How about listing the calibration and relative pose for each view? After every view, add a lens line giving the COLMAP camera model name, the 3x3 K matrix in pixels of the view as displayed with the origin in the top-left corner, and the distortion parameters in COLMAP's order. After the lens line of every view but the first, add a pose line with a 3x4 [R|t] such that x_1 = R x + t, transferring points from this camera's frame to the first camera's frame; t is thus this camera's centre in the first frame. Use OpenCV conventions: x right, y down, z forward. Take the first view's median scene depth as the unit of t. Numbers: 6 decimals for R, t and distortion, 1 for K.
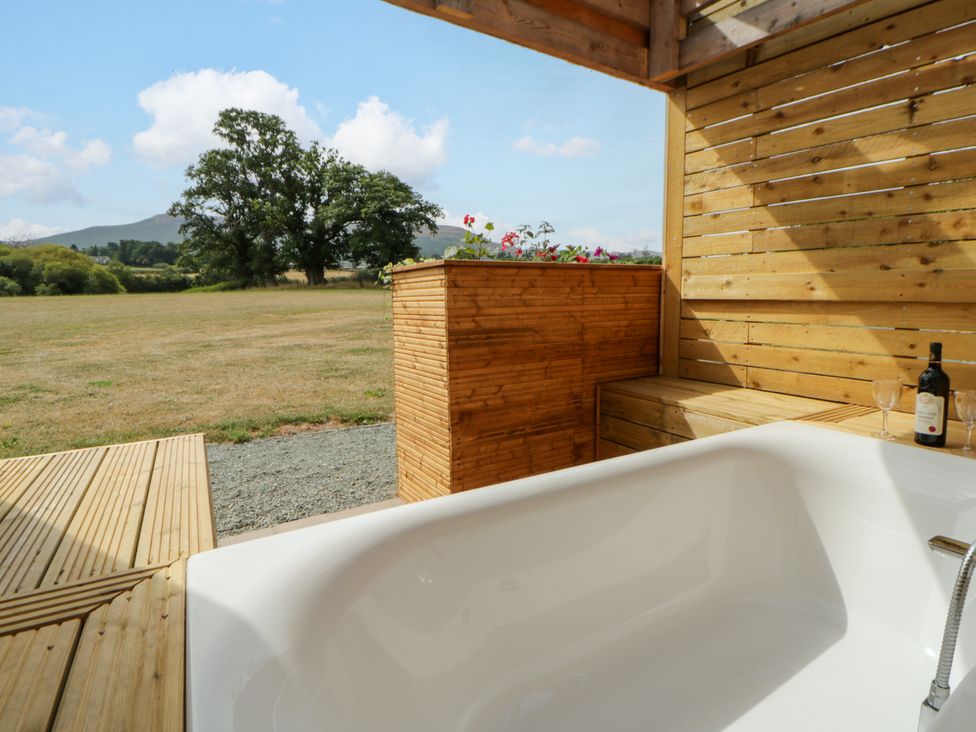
lens RADIAL K [[508.1, 0, 503.7], [0, 508.1, 356.9], [0, 0, 1]] dist [0.003450, -0.016104]
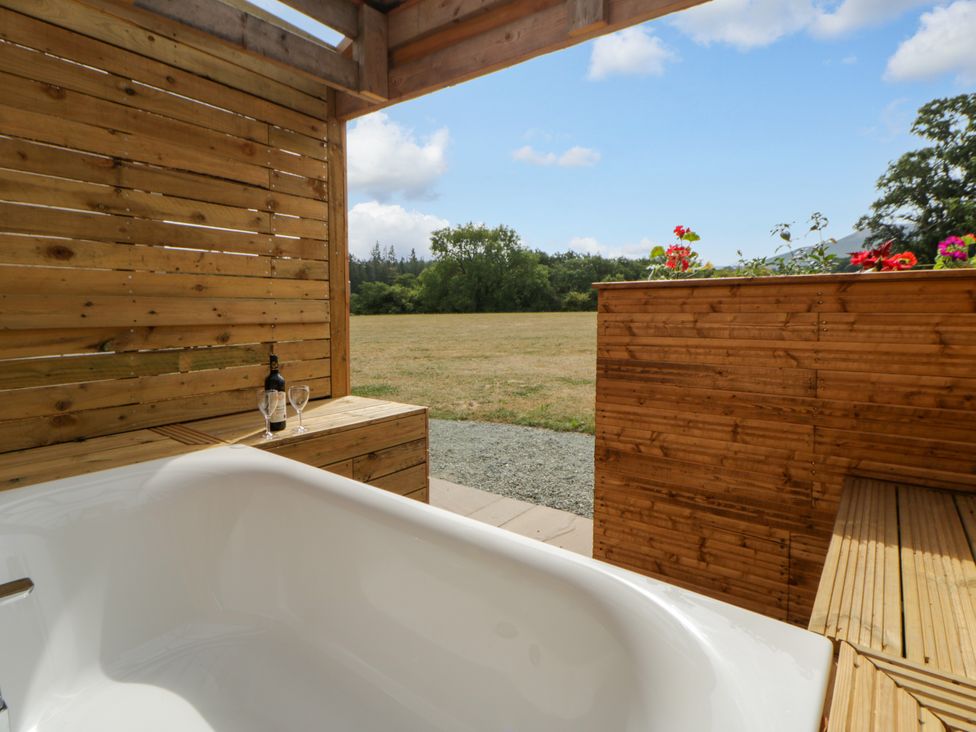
lens RADIAL K [[508.1, 0, 503.7], [0, 508.1, 356.9], [0, 0, 1]] dist [0.003450, -0.016104]
pose [[0.369245, 0.091014, -0.924864, 0.606977], [-0.118059, 0.991724, 0.050460, -0.070903], [0.921803, 0.090557, 0.376934, 0.426514]]
